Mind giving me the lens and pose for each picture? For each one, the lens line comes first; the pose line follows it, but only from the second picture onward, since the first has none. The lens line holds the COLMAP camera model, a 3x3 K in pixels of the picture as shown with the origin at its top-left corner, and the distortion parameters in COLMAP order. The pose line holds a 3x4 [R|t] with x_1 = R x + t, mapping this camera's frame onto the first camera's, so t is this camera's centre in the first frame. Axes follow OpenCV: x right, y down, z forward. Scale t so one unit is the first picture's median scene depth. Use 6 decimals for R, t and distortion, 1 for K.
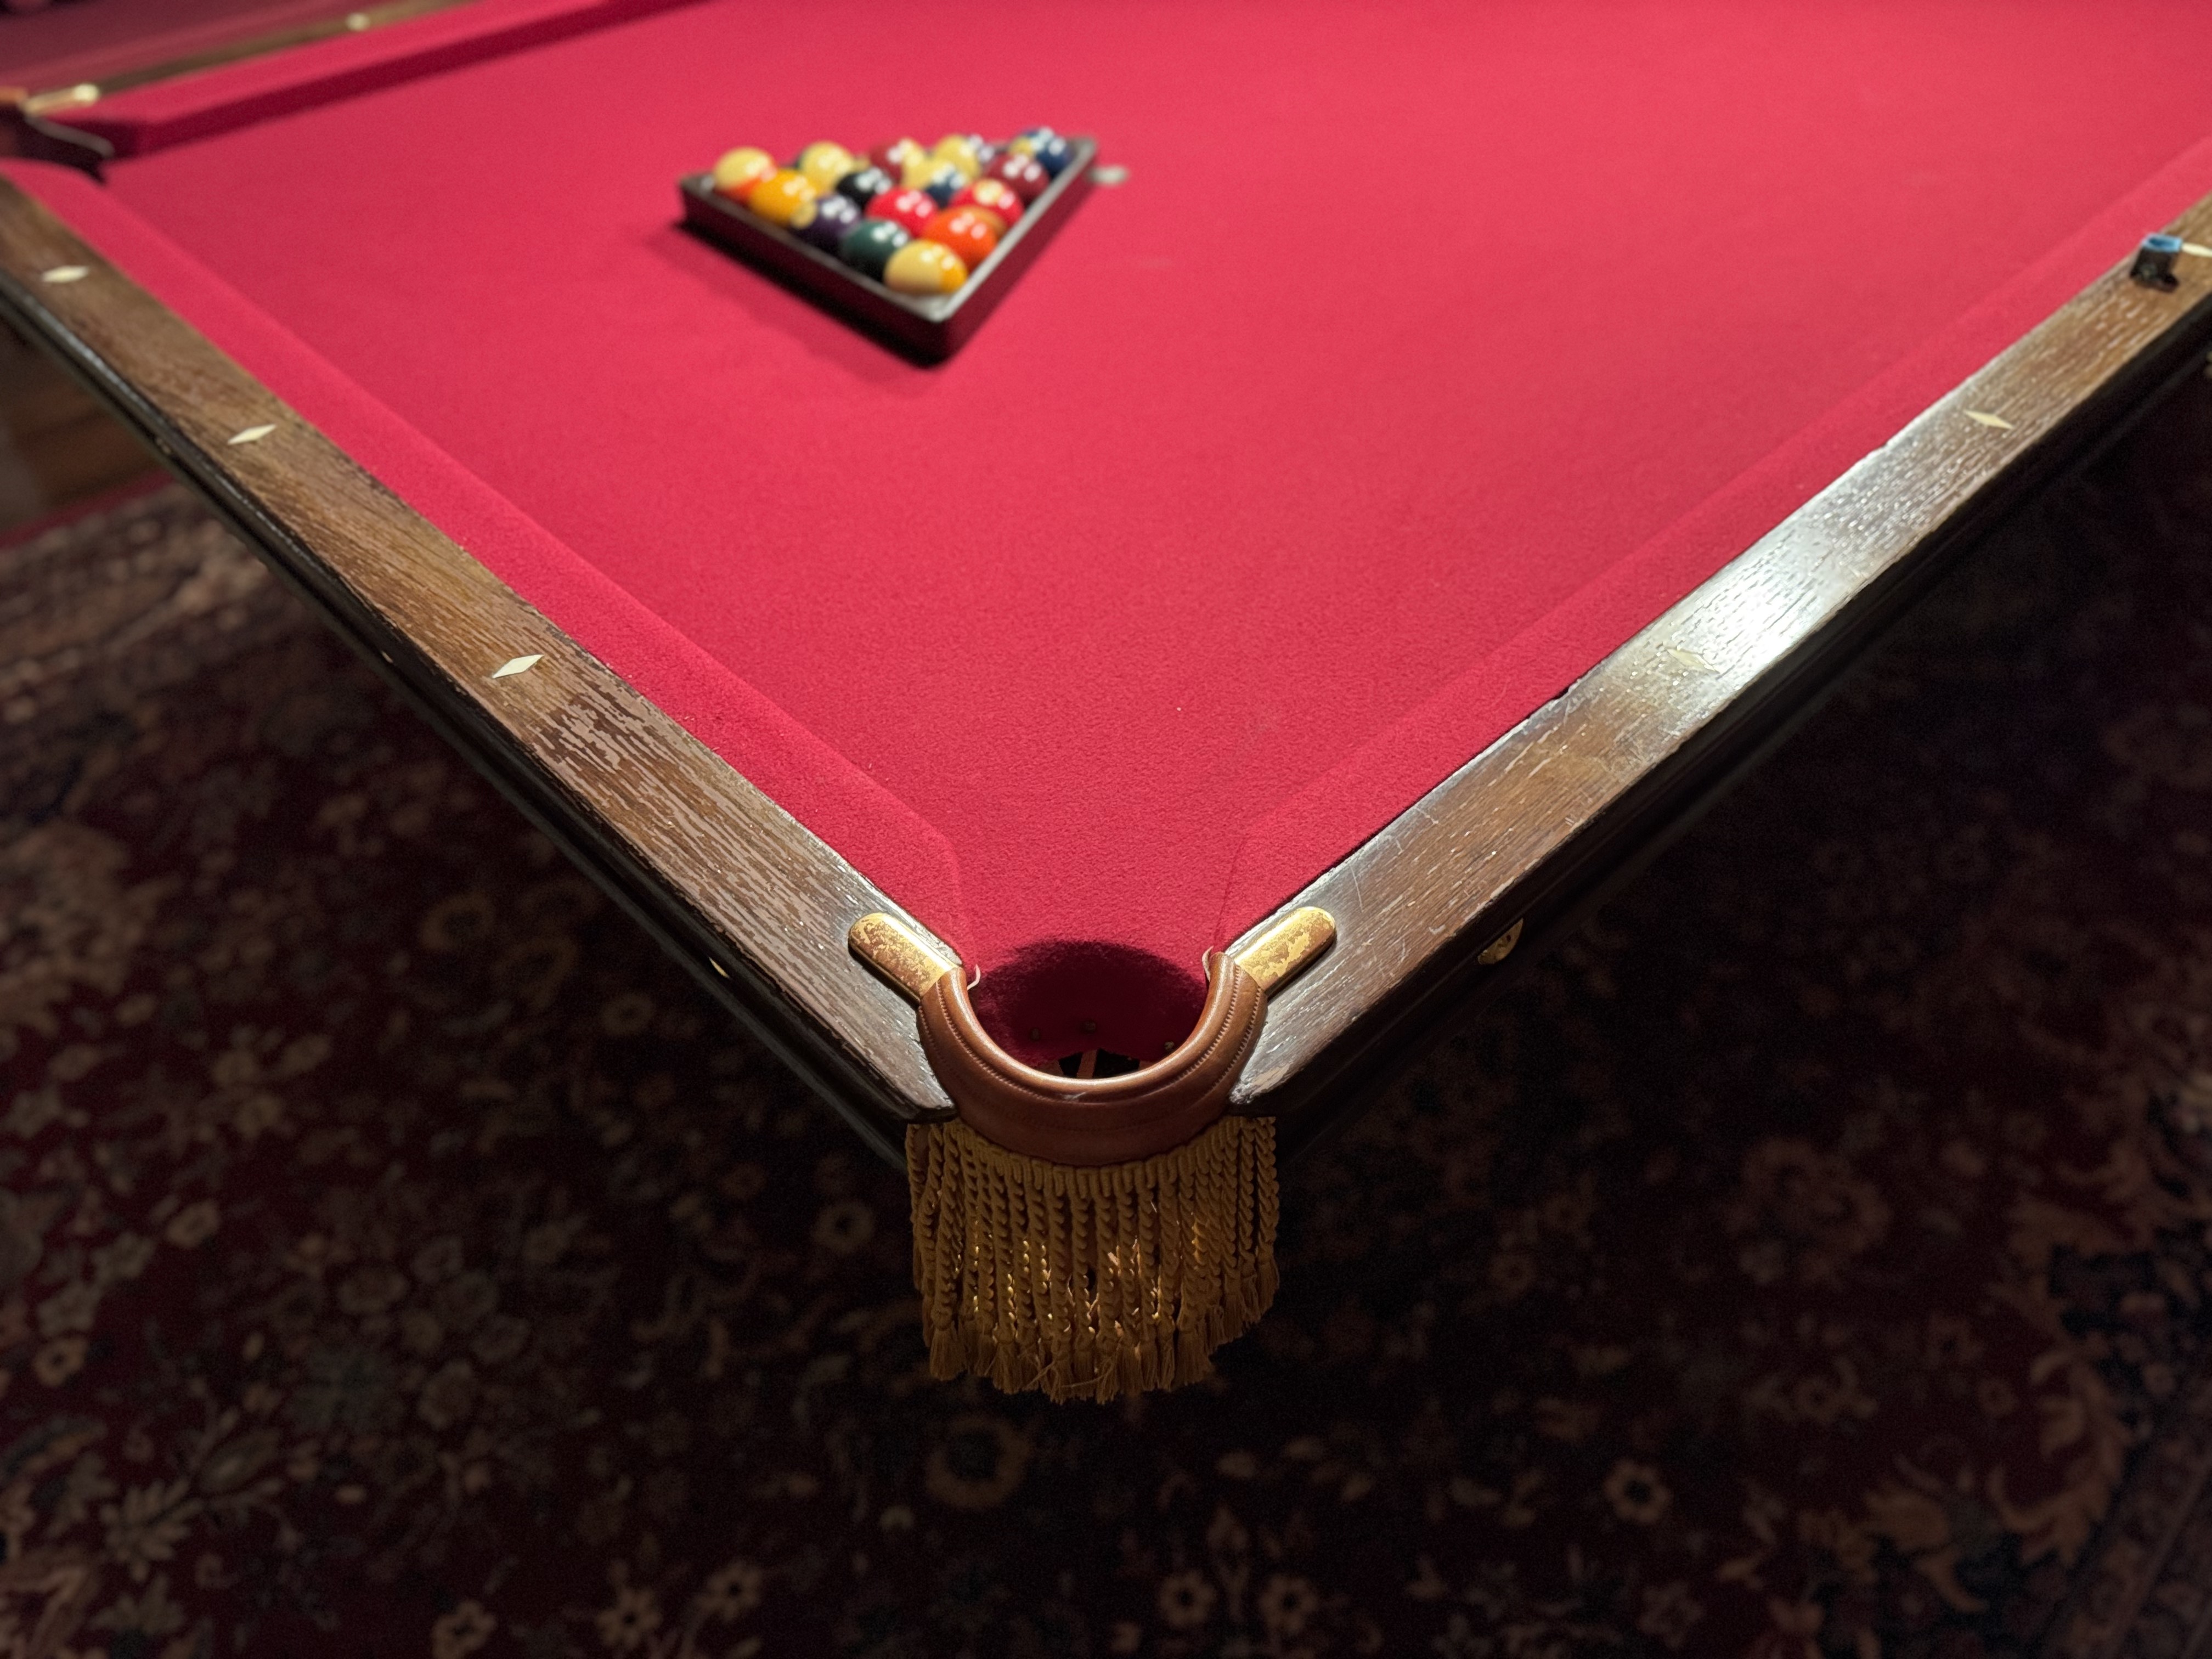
lens RADIAL K [[1581.6, 0, 1107.5], [0, 1581.6, 860.2], [0, 0, 1]] dist [0.017161, -0.028189]
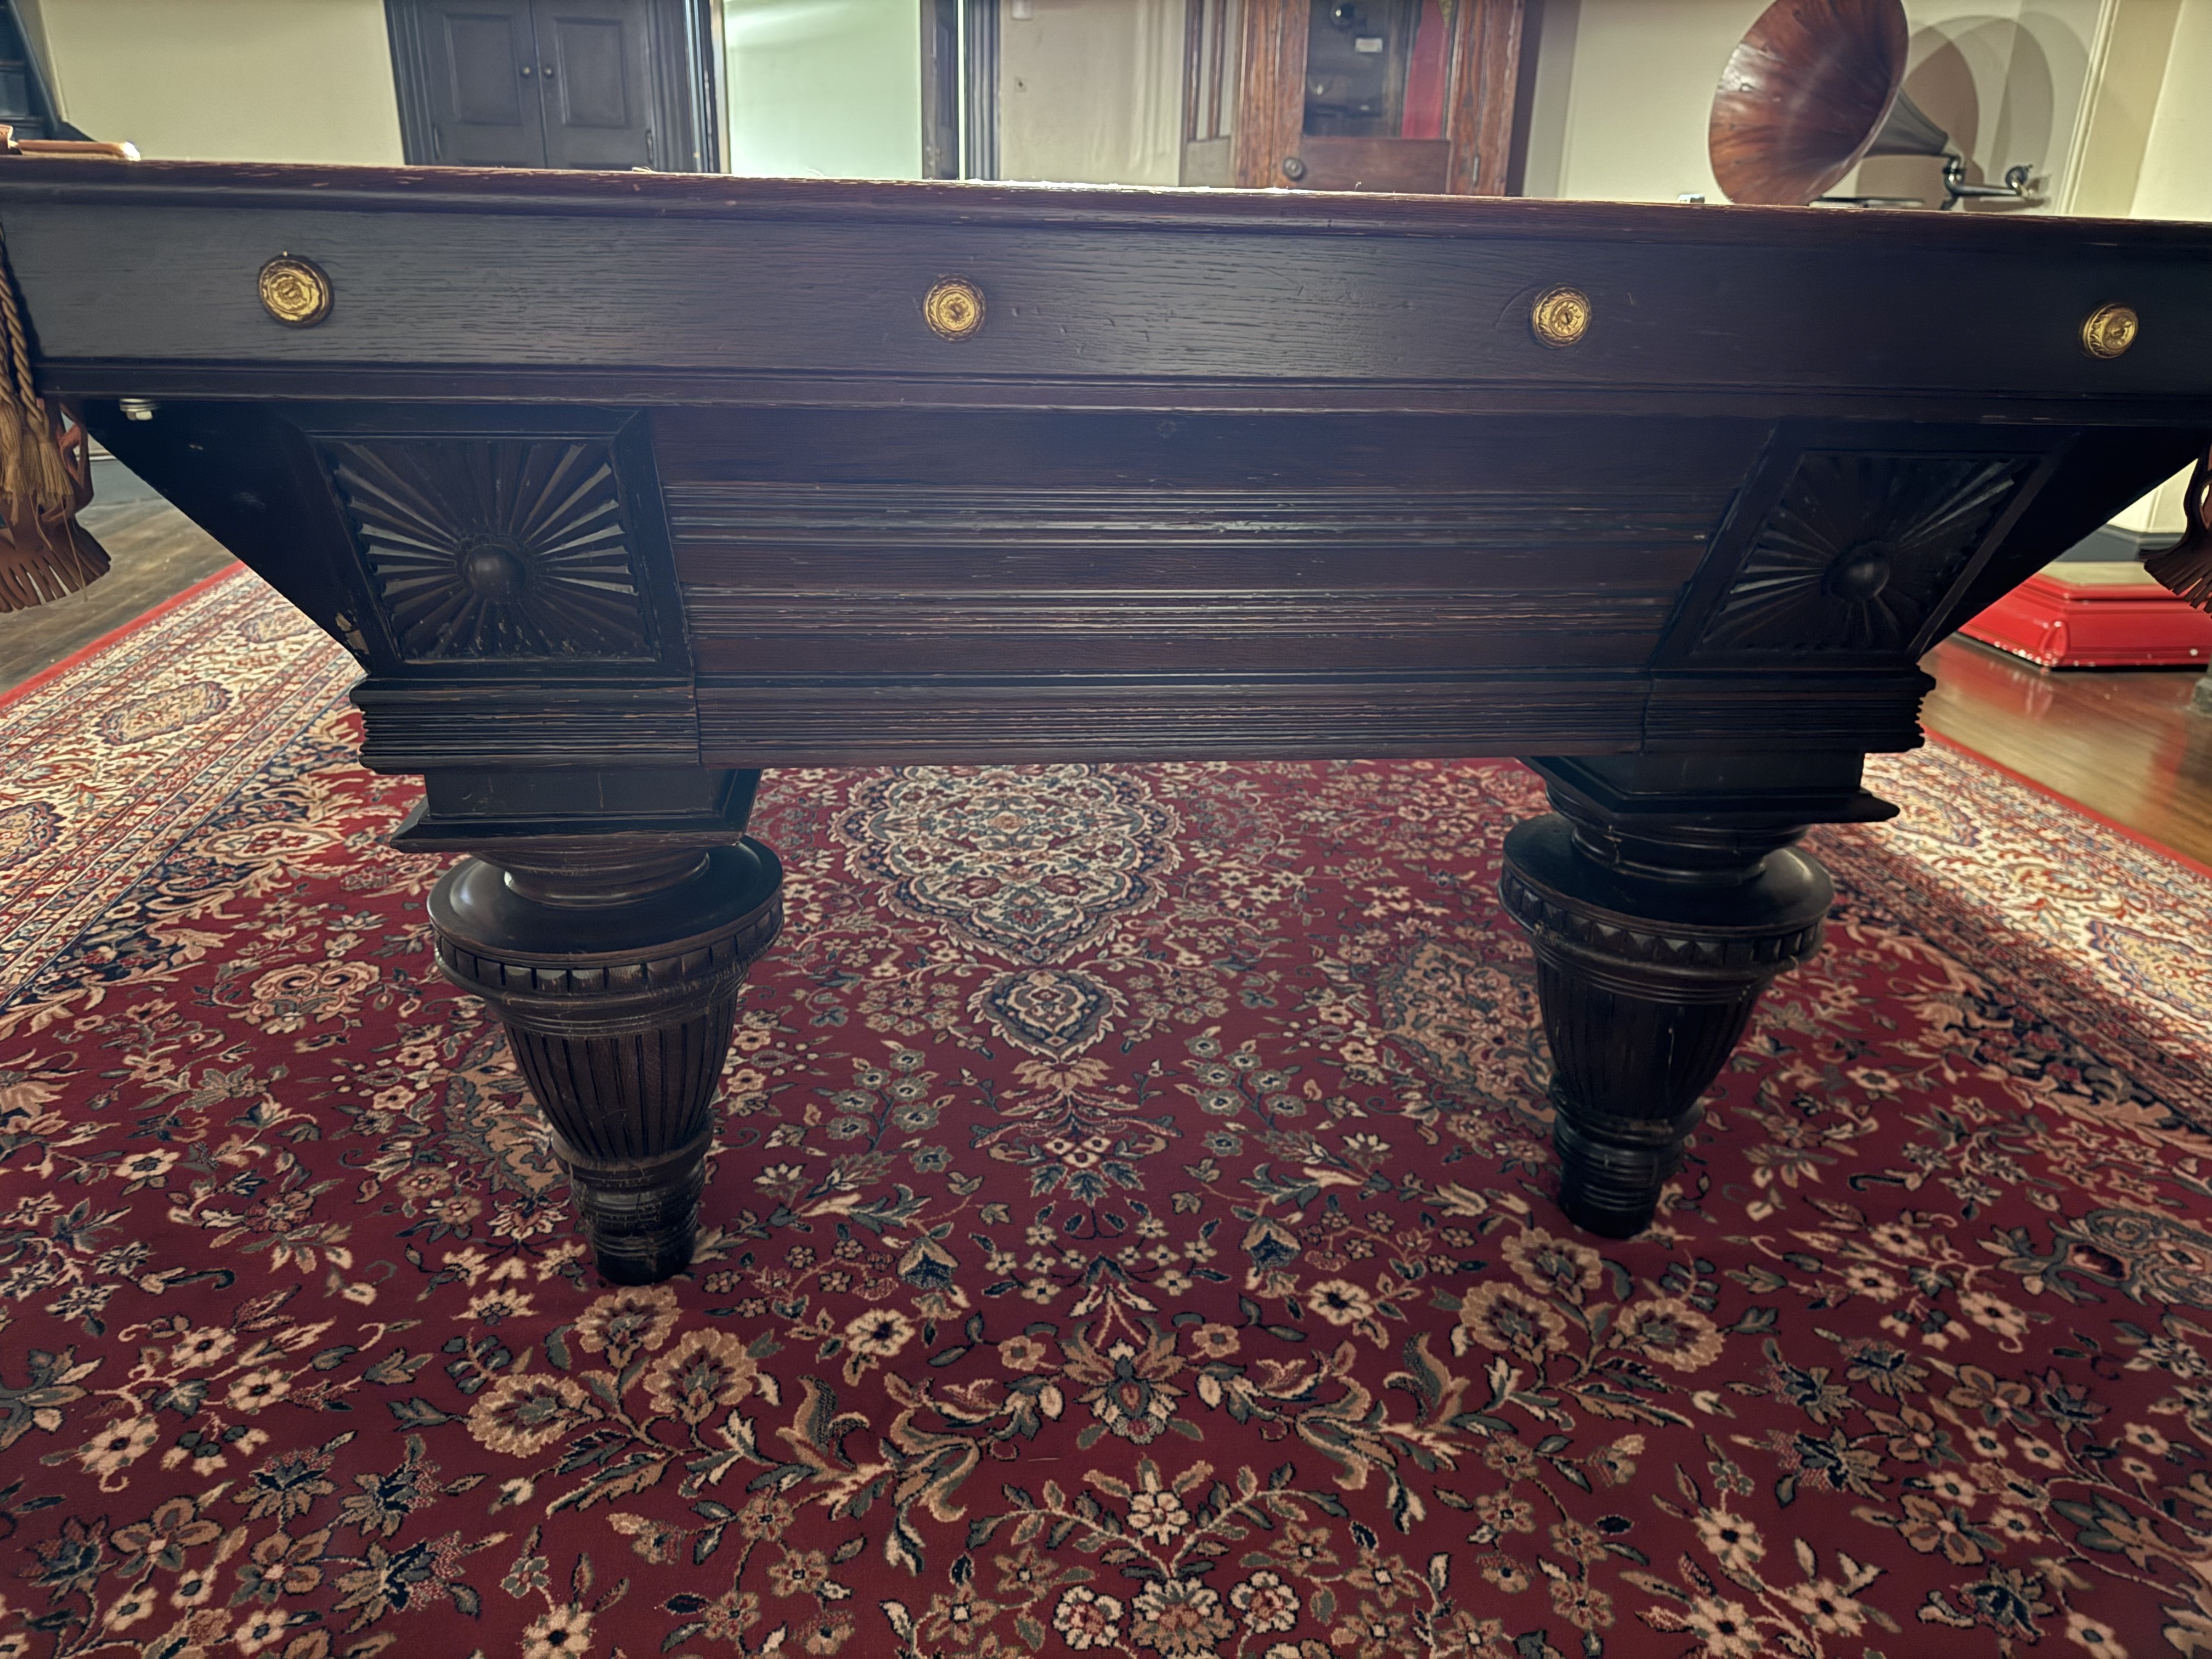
lens RADIAL K [[1581.6, 0, 1104.0], [0, 1581.6, 832.1], [0, 0, 1]] dist [0.017161, -0.028189]
pose [[0.599004, -0.255025, 0.759049, -0.897090], [0.528841, 0.837776, -0.135860, 0.068763], [-0.601266, 0.482797, 0.636700, 0.423249]]
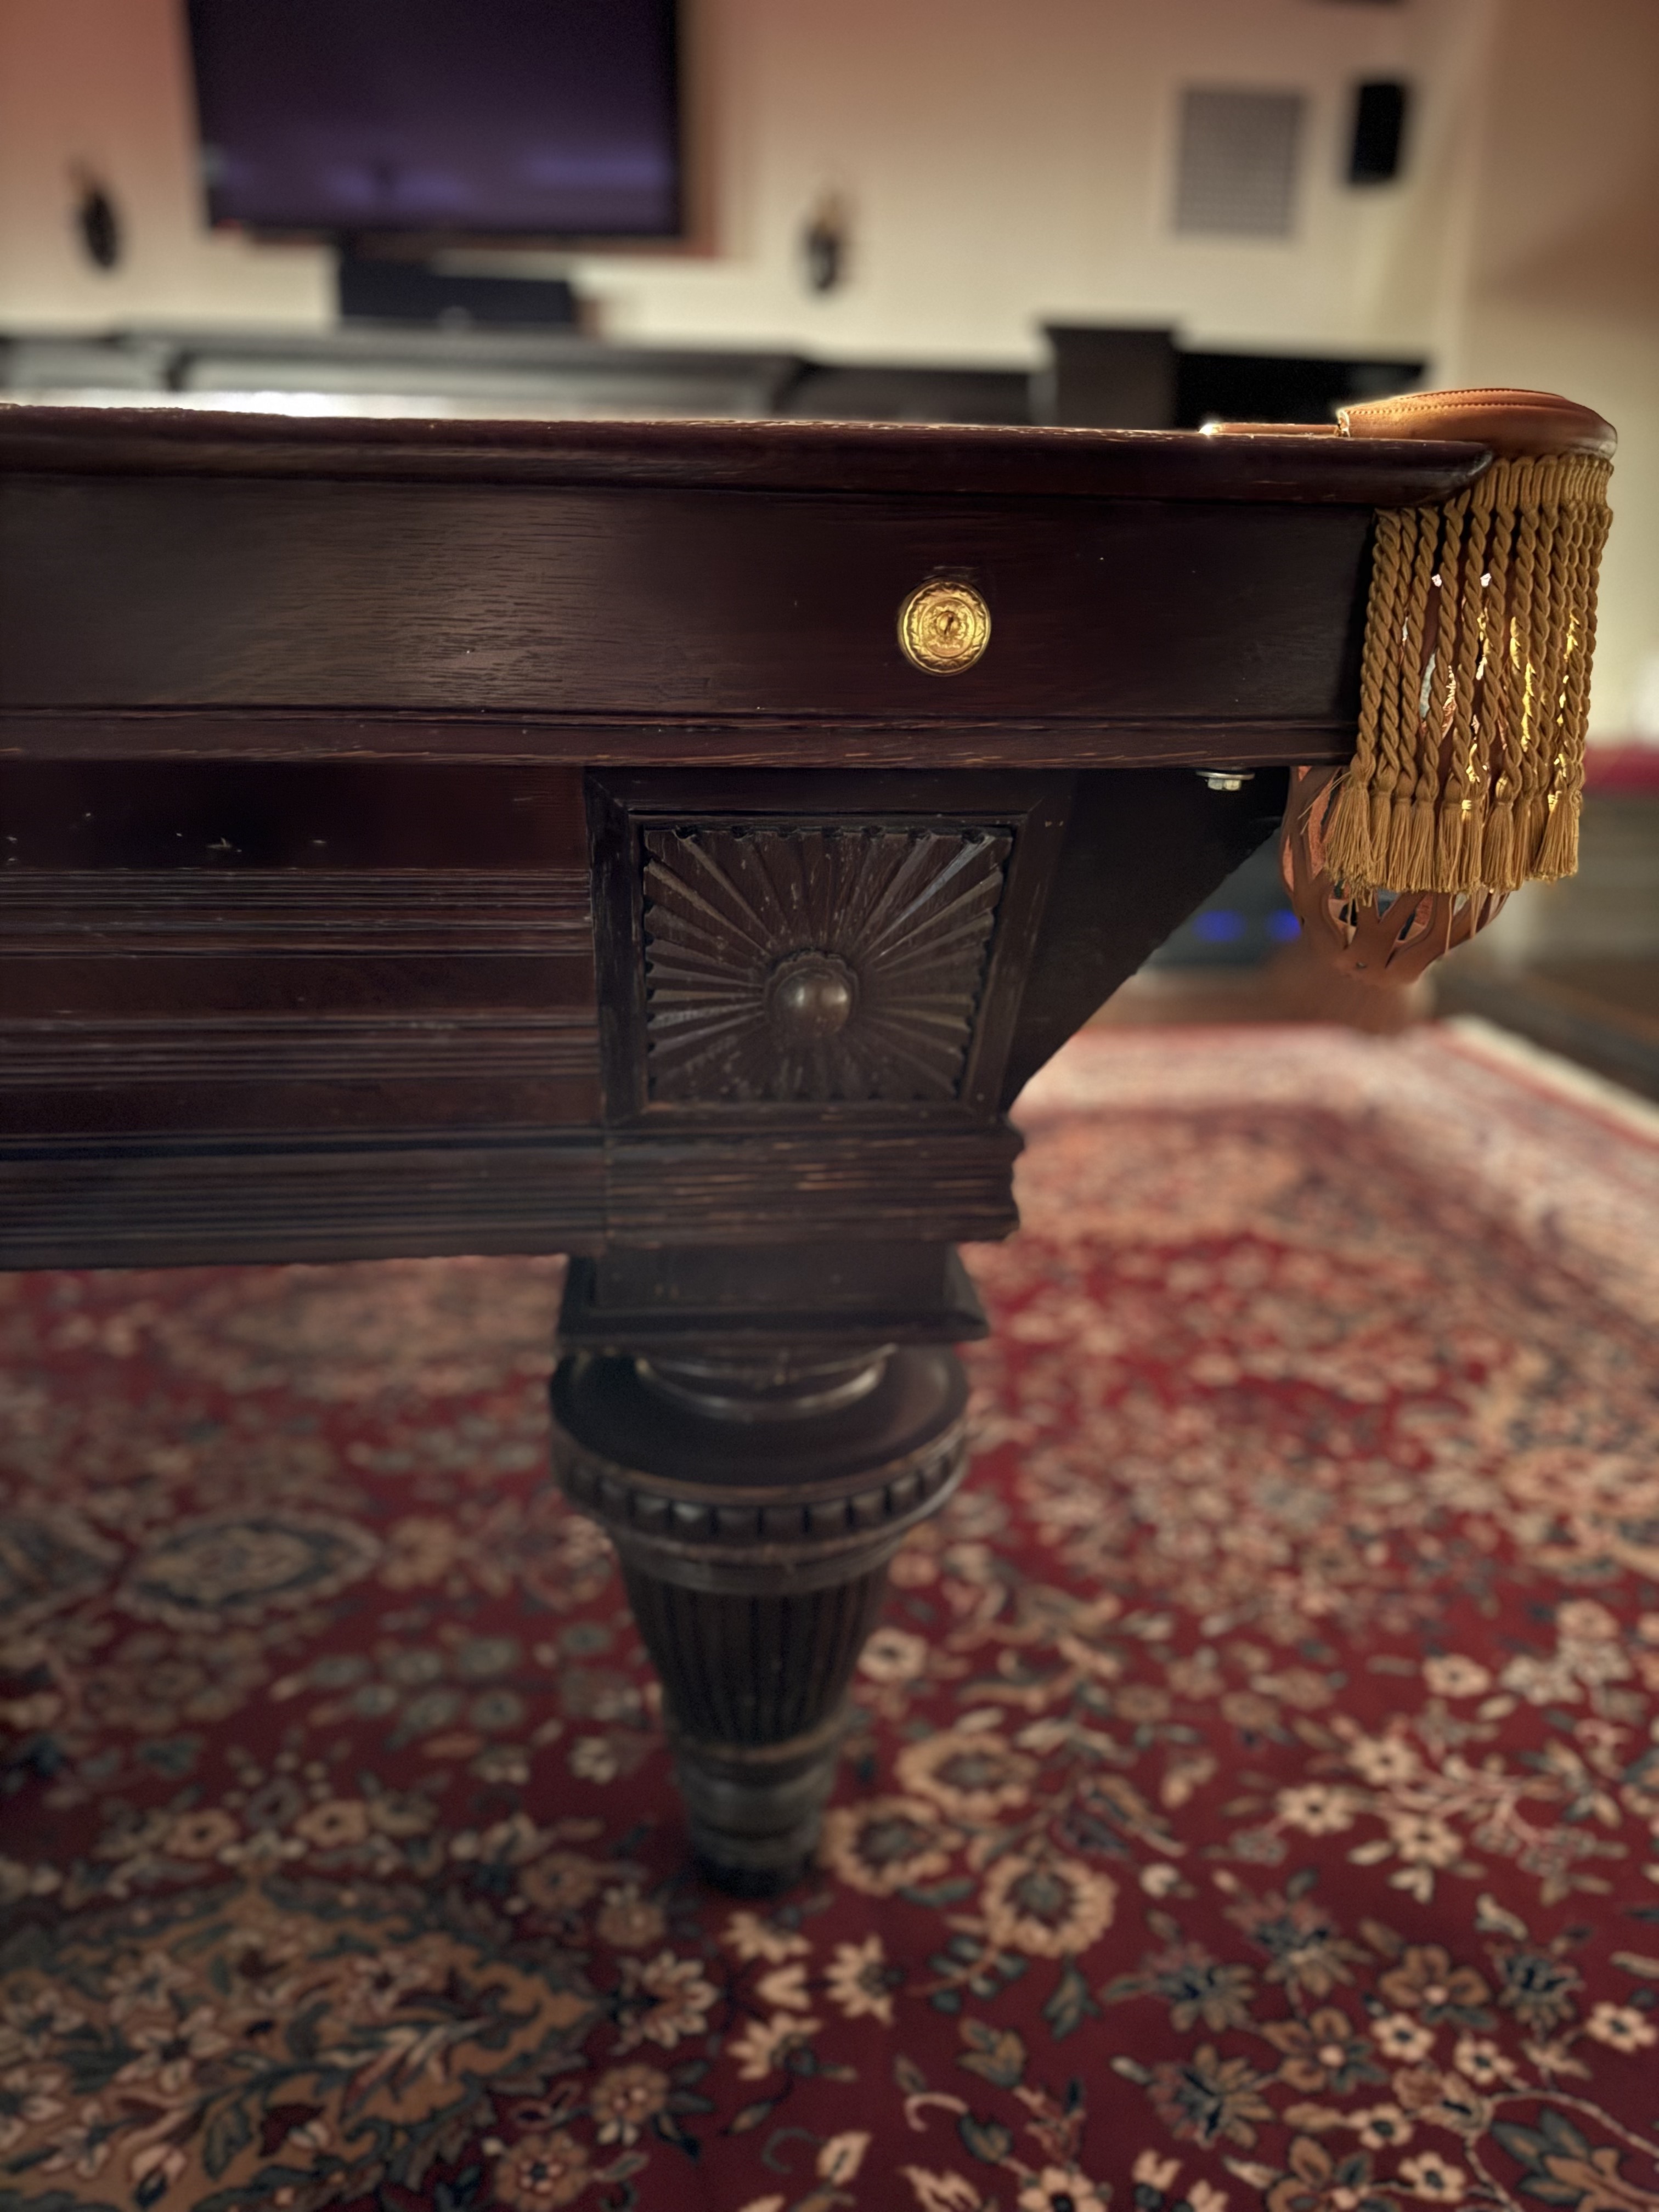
lens RADIAL K [[1581.6, 0, 838.0], [0, 1581.6, 1100.5], [0, 0, 1]] dist [0.017161, -0.028189]
pose [[-0.797825, -0.160124, 0.581236, -0.811204], [0.427200, 0.530132, 0.732434, -0.714968], [-0.425413, 0.832658, -0.354548, 1.274731]]
